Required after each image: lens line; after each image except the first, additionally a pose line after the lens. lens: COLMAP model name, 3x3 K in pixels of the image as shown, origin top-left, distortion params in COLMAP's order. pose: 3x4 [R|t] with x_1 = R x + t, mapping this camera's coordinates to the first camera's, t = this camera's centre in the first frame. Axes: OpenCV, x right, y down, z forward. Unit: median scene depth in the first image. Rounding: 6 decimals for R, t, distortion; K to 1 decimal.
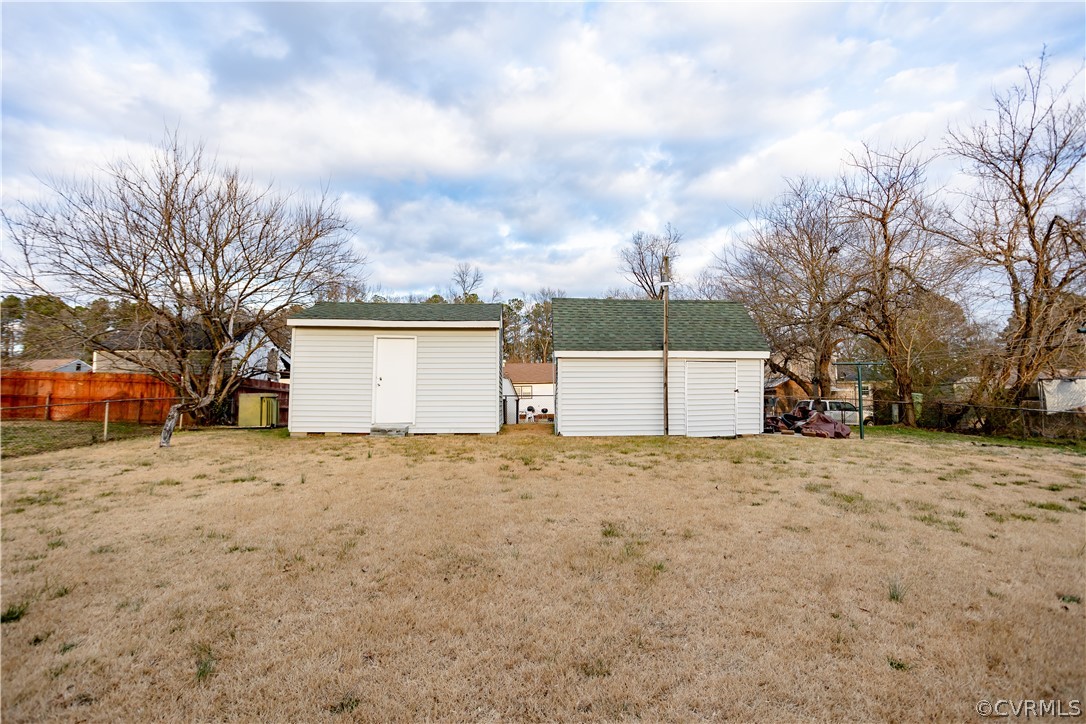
lens RADIAL K [[520.8, 0, 536.1], [0, 520.8, 355.9], [0, 0, 1]] dist [-0.052138, 0.029635]
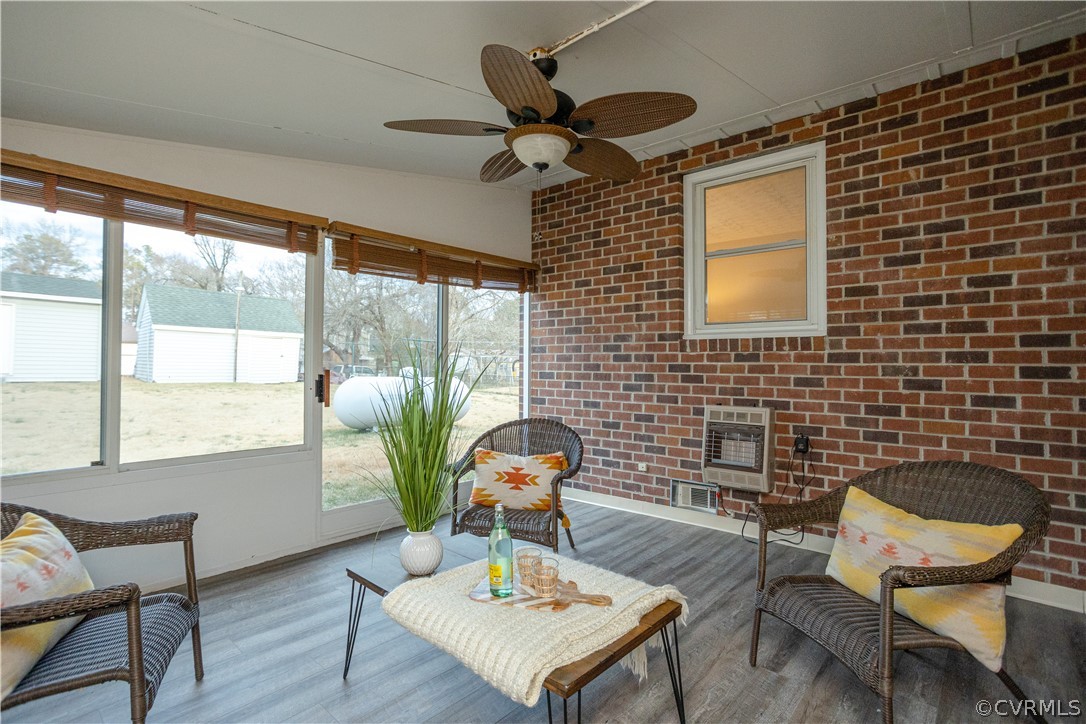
lens RADIAL K [[520.8, 0, 536.1], [0, 520.8, 355.9], [0, 0, 1]] dist [-0.052138, 0.029635]
pose [[0.687641, 0.031052, 0.725387, -0.250226], [-0.076385, 0.996635, 0.029747, -0.044527], [-0.722022, -0.075864, 0.687699, -0.722818]]
